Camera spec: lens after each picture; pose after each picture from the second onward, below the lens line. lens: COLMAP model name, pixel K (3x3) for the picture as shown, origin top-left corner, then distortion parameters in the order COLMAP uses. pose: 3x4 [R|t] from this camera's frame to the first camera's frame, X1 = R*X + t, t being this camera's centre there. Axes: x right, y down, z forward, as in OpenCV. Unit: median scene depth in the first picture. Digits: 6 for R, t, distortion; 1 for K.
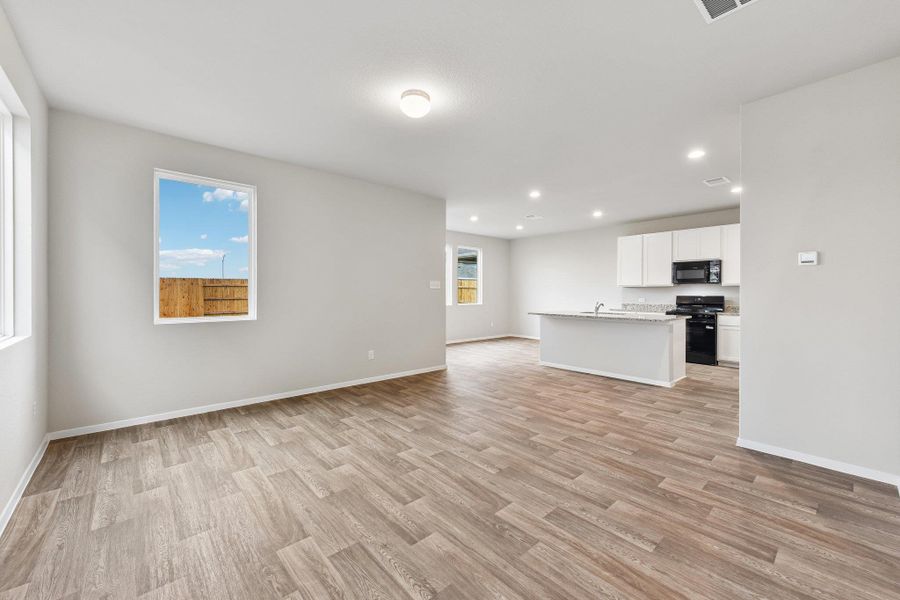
lens RADIAL K [[354.6, 0, 450.0], [0, 354.6, 300.0], [0, 0, 1]] dist [0.002066, -0.000063]
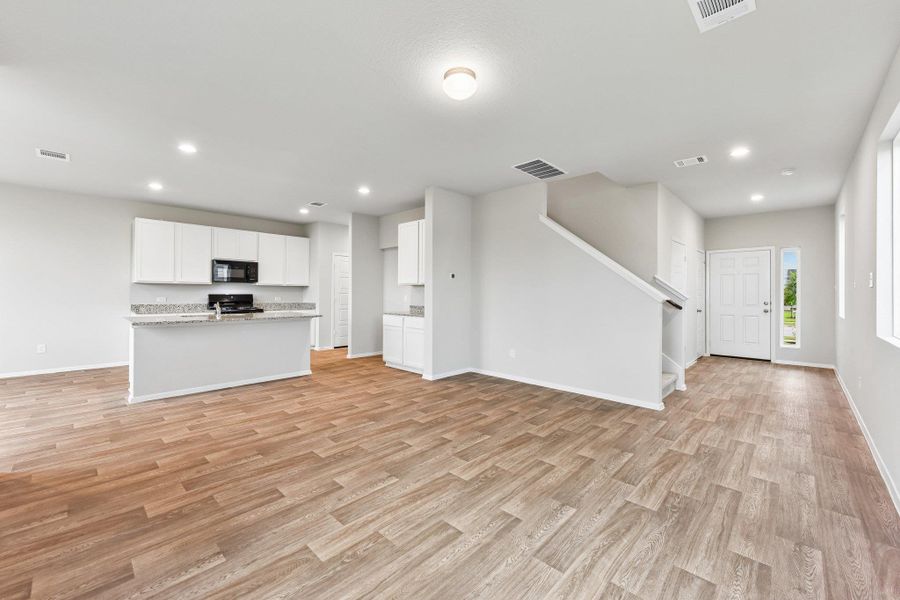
lens RADIAL K [[356.7, 0, 453.7], [0, 356.7, 319.2], [0, 0, 1]] dist [0.001842, 0.000062]
pose [[-0.069971, -0.075132, 0.994716, -0.786174], [0.015288, 0.996962, 0.076377, -0.018893], [-0.997432, 0.020551, -0.068610, 0.864950]]
